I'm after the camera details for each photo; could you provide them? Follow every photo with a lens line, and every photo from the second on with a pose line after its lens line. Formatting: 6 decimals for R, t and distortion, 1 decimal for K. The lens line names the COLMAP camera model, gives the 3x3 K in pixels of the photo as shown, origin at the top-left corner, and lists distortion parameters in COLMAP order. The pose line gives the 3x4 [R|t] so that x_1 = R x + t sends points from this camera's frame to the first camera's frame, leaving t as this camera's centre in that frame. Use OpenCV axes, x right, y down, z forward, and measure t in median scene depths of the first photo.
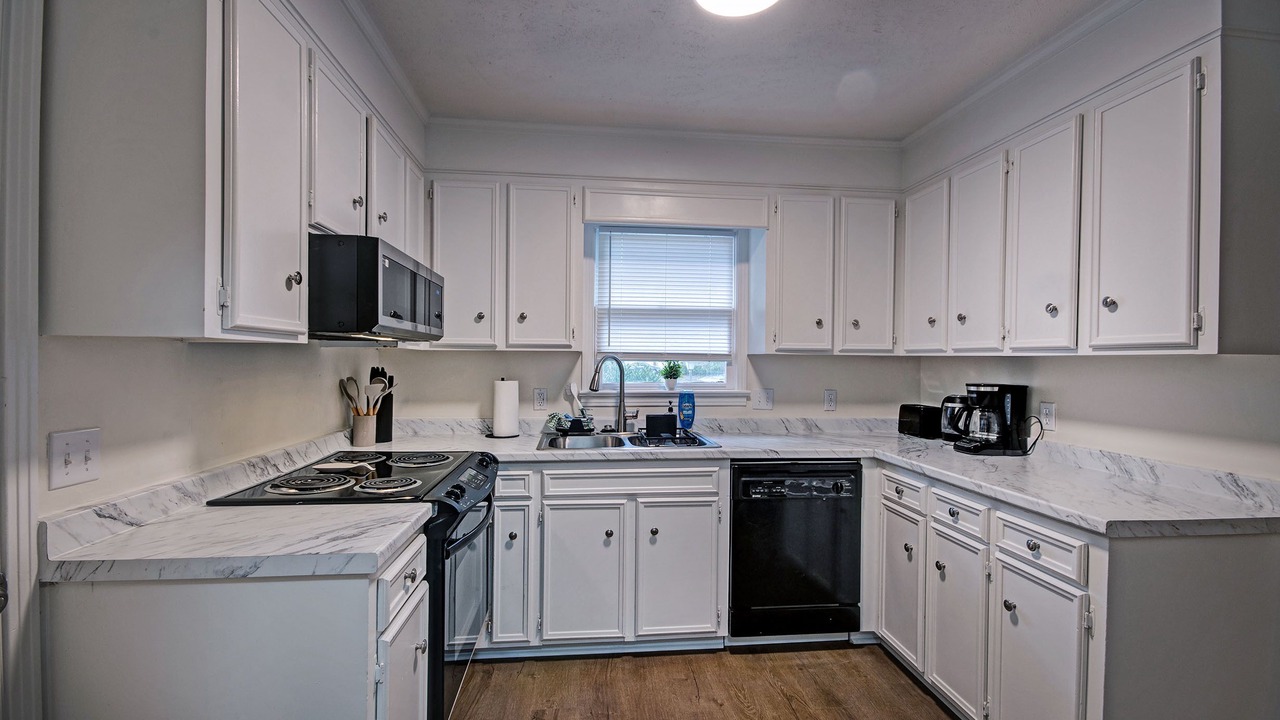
lens RADIAL K [[557.6, 0, 631.8], [0, 557.6, 364.0], [0, 0, 1]] dist [0.000269, 0.000538]
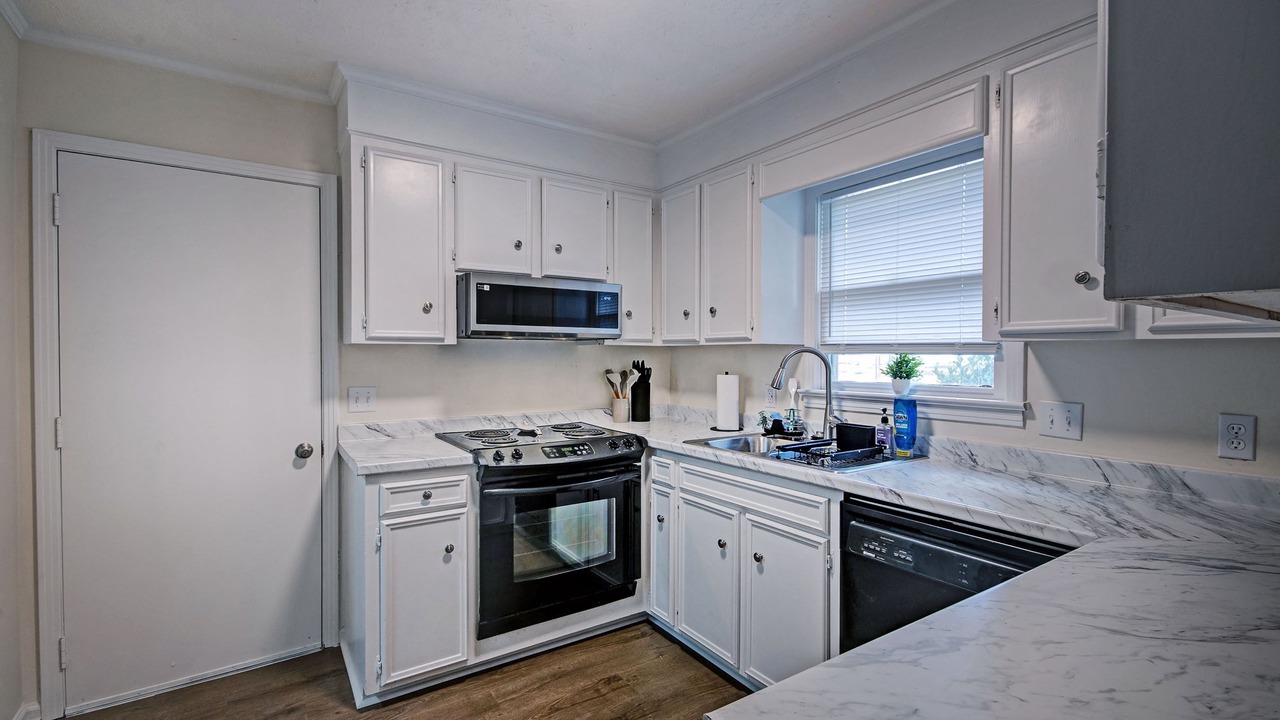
lens RADIAL K [[557.6, 0, 628.3], [0, 557.6, 360.0], [0, 0, 1]] dist [0.000269, 0.000538]
pose [[0.467350, 0.000722, -0.884072, 0.594974], [-0.003485, 0.999993, -0.001025, 0.004843], [0.884065, 0.003560, 0.467350, 0.377344]]
